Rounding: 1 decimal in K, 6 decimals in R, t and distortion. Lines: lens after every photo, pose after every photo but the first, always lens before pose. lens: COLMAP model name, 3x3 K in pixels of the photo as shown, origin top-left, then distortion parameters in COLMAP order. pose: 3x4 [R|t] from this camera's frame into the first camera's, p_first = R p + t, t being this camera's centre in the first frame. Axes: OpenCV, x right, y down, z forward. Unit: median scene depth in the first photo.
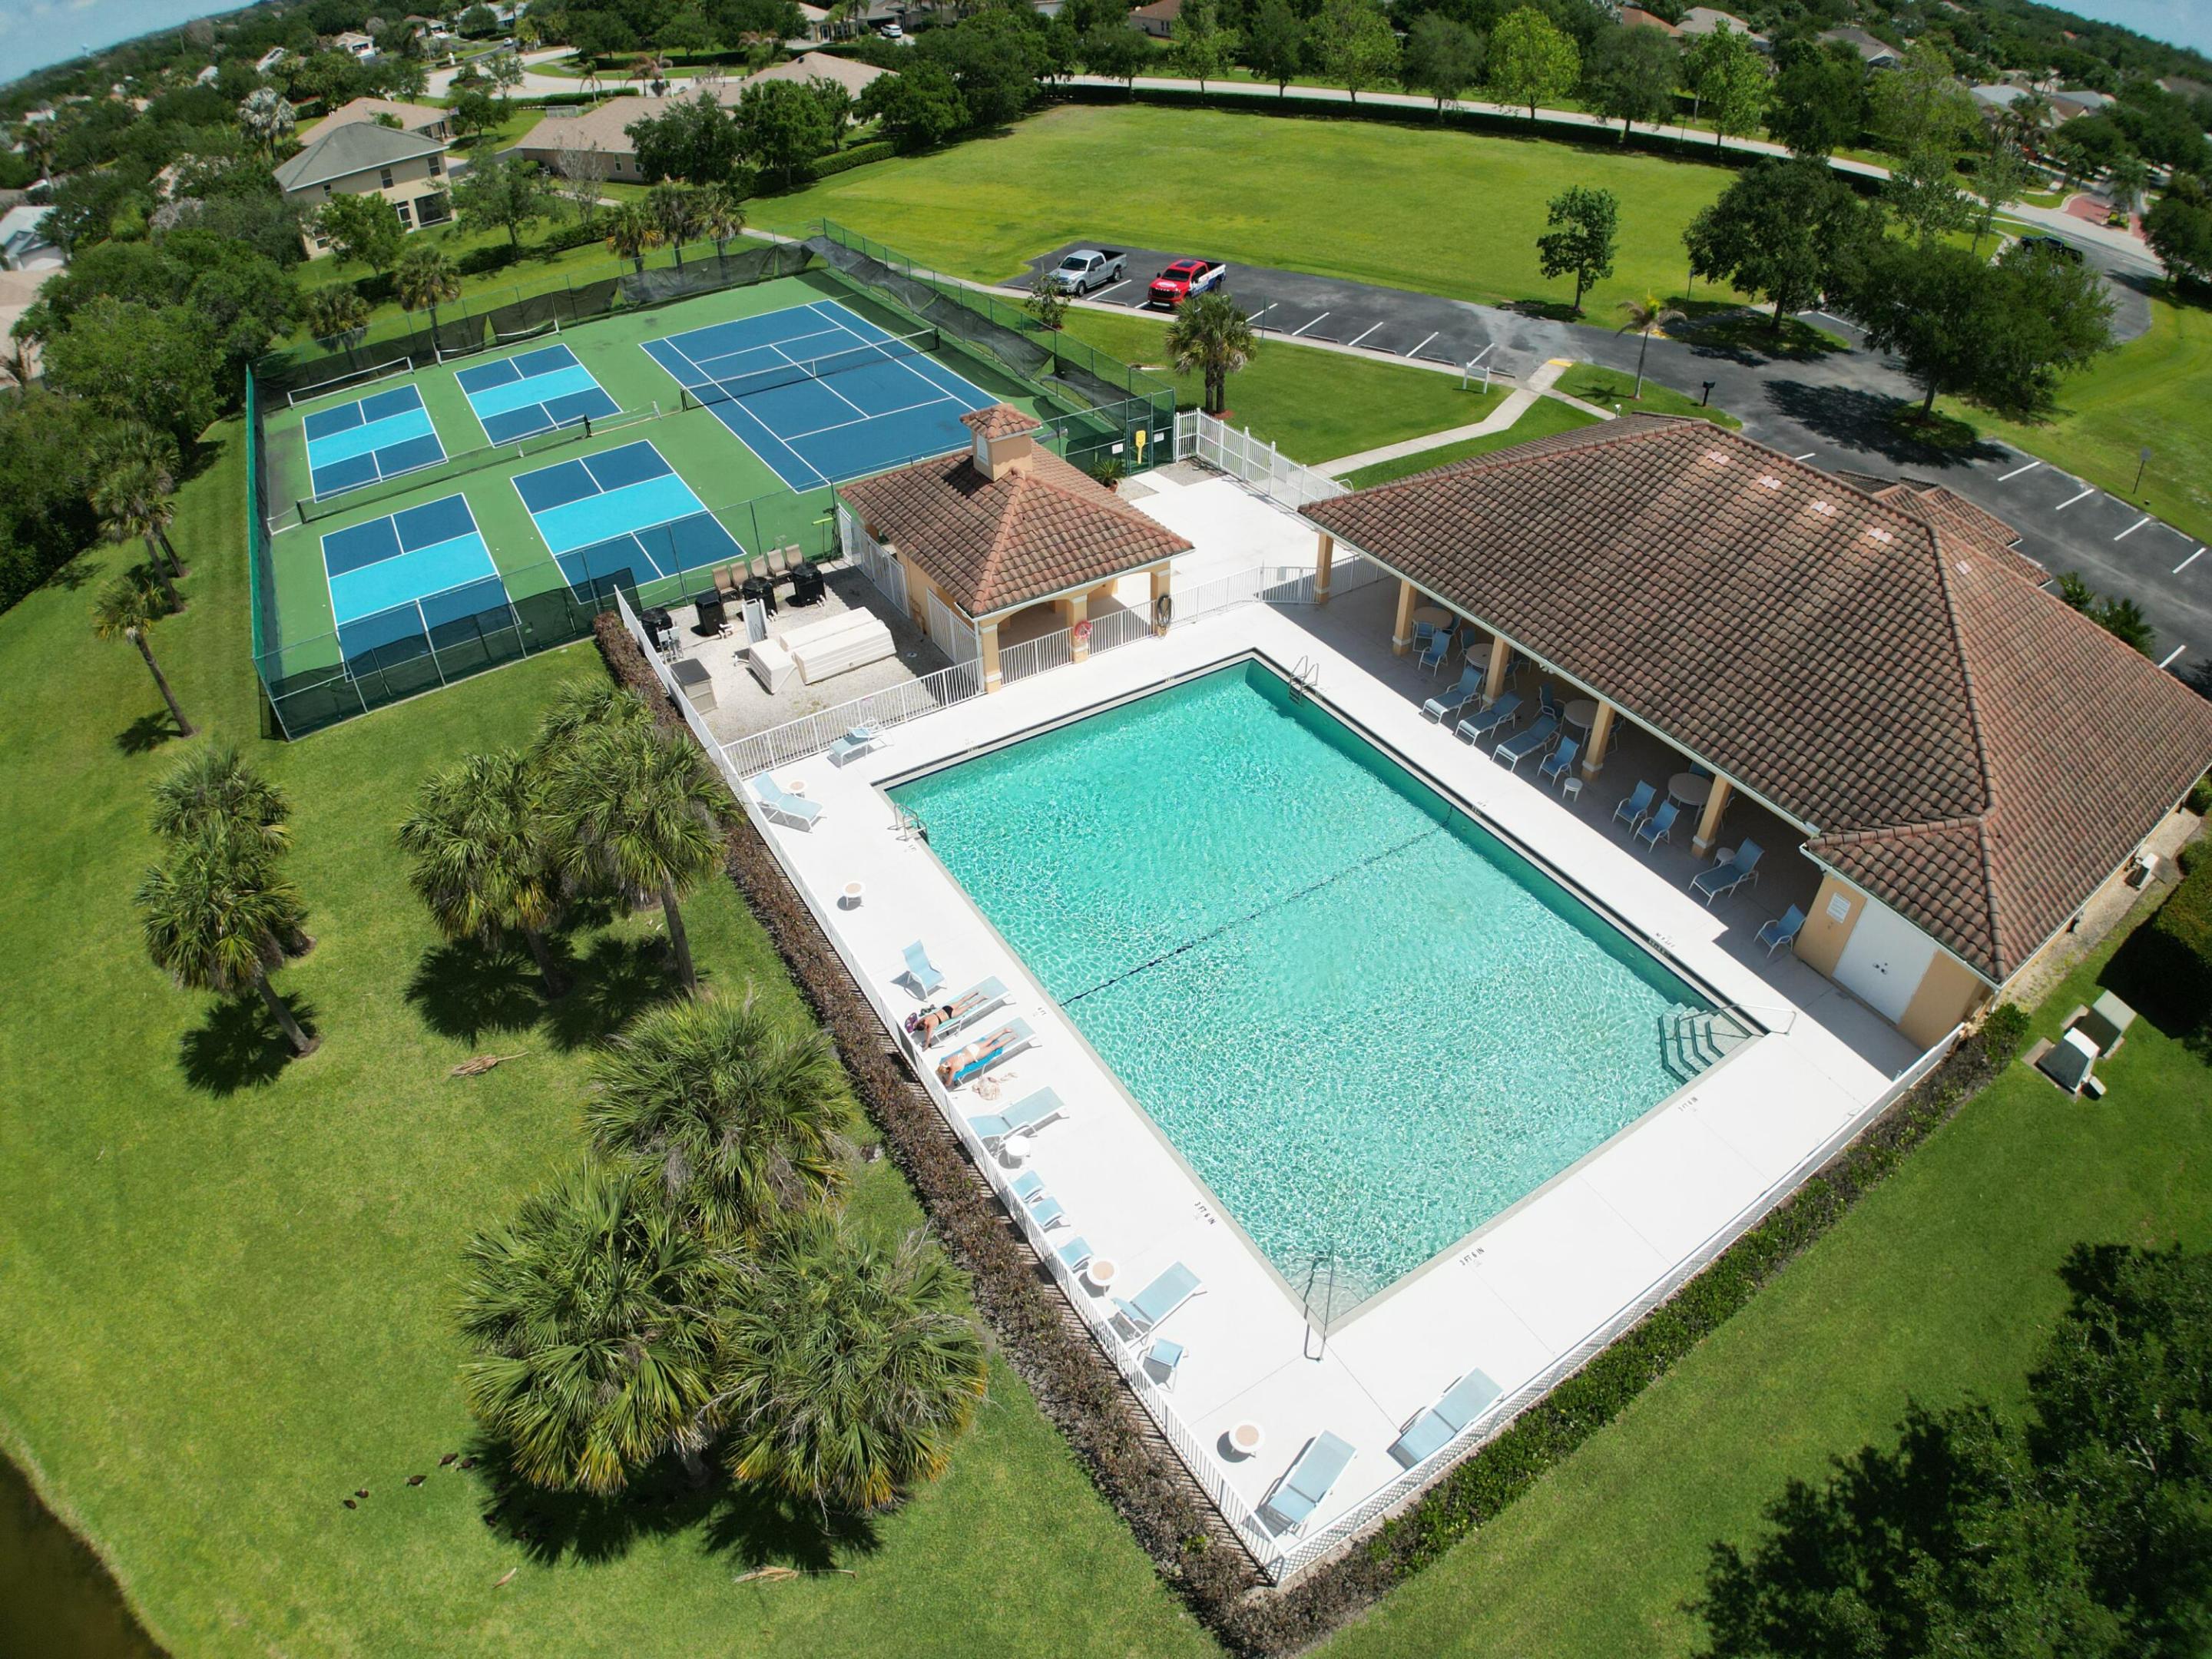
lens RADIAL K [[1286.8, 0, 1106.0], [0, 1286.8, 829.5], [0, 0, 1]] dist [-0.188268, 0.025768]
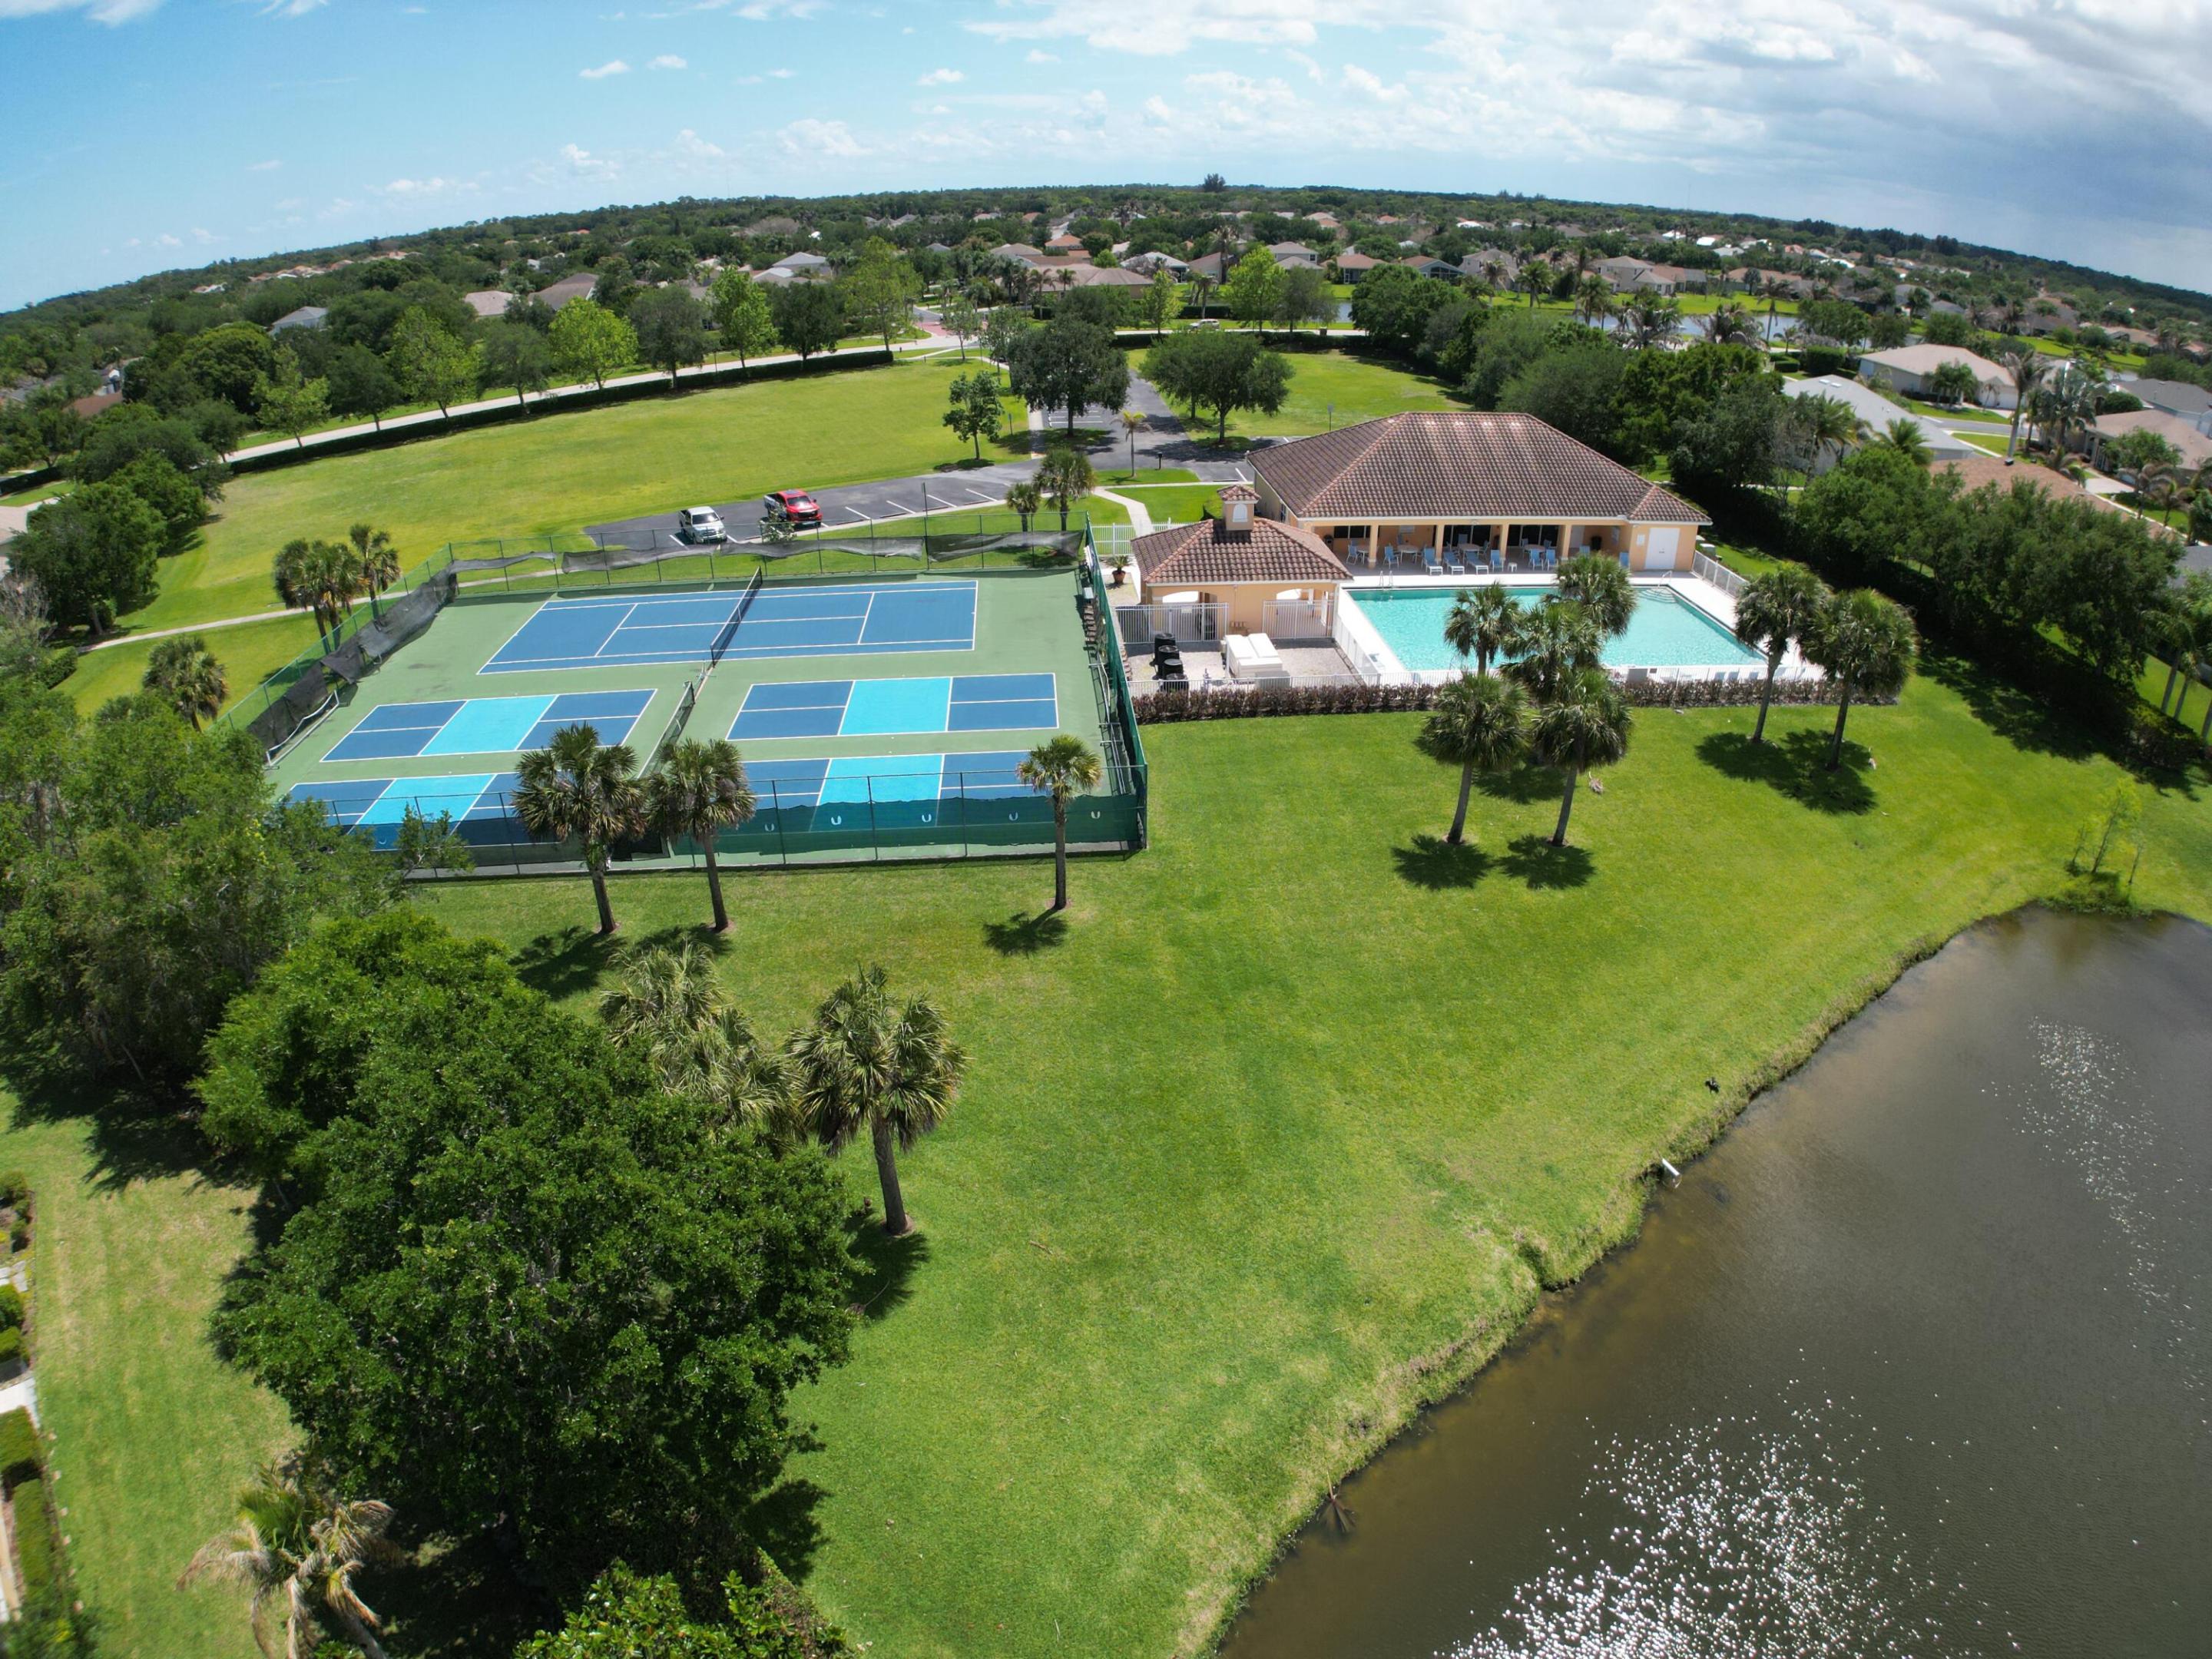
lens RADIAL K [[1286.8, 0, 1106.0], [0, 1286.8, 829.5], [0, 0, 1]] dist [-0.188268, 0.025768]
pose [[0.475124, -0.401587, 0.782933, -1.050675], [0.561937, 0.823183, 0.081220, -0.132178], [-0.677114, 0.401370, 0.616781, 0.194764]]
